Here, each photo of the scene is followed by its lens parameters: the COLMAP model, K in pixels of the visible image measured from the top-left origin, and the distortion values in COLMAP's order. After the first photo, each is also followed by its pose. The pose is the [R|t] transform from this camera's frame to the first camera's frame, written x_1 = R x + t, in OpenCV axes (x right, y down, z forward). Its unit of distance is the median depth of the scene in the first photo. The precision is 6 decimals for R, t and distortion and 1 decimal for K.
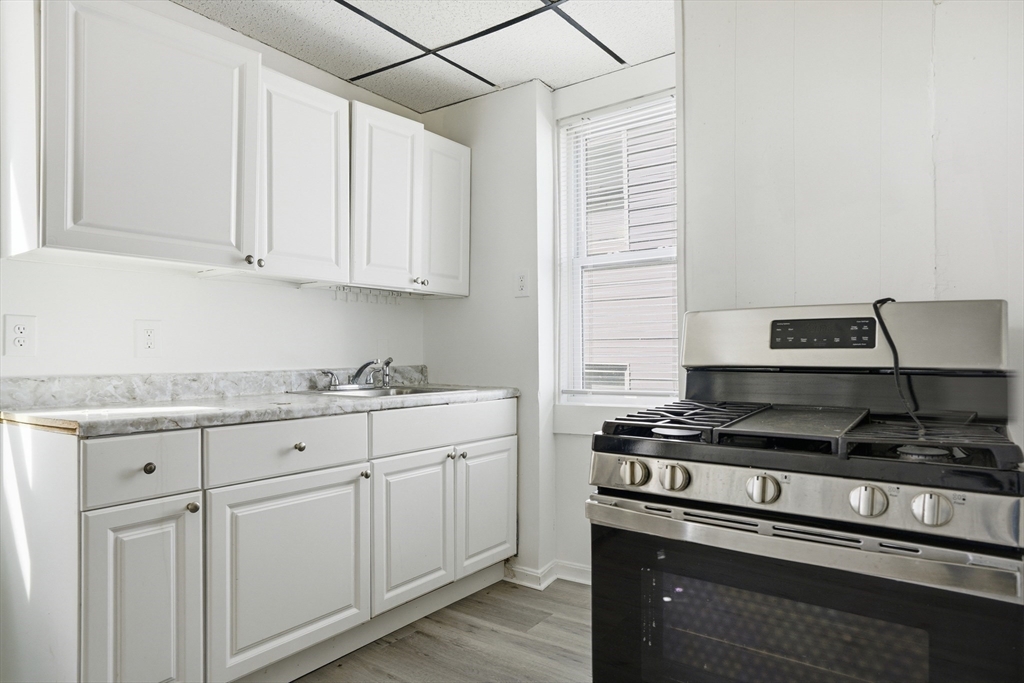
lens RADIAL K [[622.4, 0, 516.5], [0, 622.4, 345.9], [0, 0, 1]] dist [-0.056931, 0.048527]
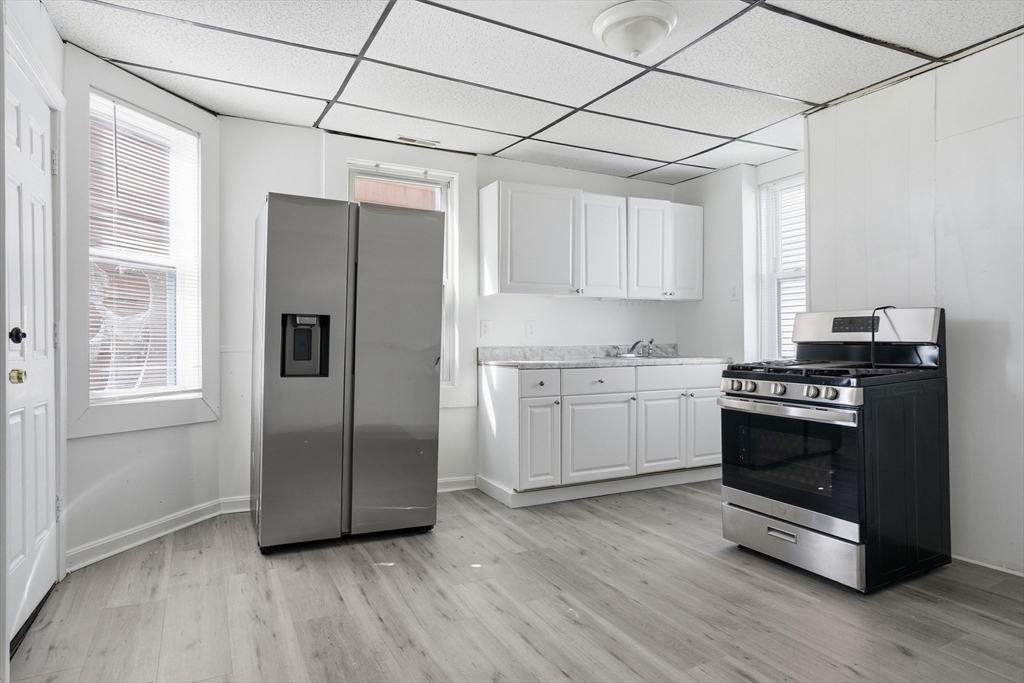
lens RADIAL K [[634.1, 0, 515.8], [0, 634.1, 366.8], [0, 0, 1]] dist [-0.000794, 0.001235]
pose [[0.893253, 0.017131, -0.449227, 0.310728], [0.008985, 0.998394, 0.055939, -0.005877], [0.449464, -0.054004, 0.891665, -0.914097]]
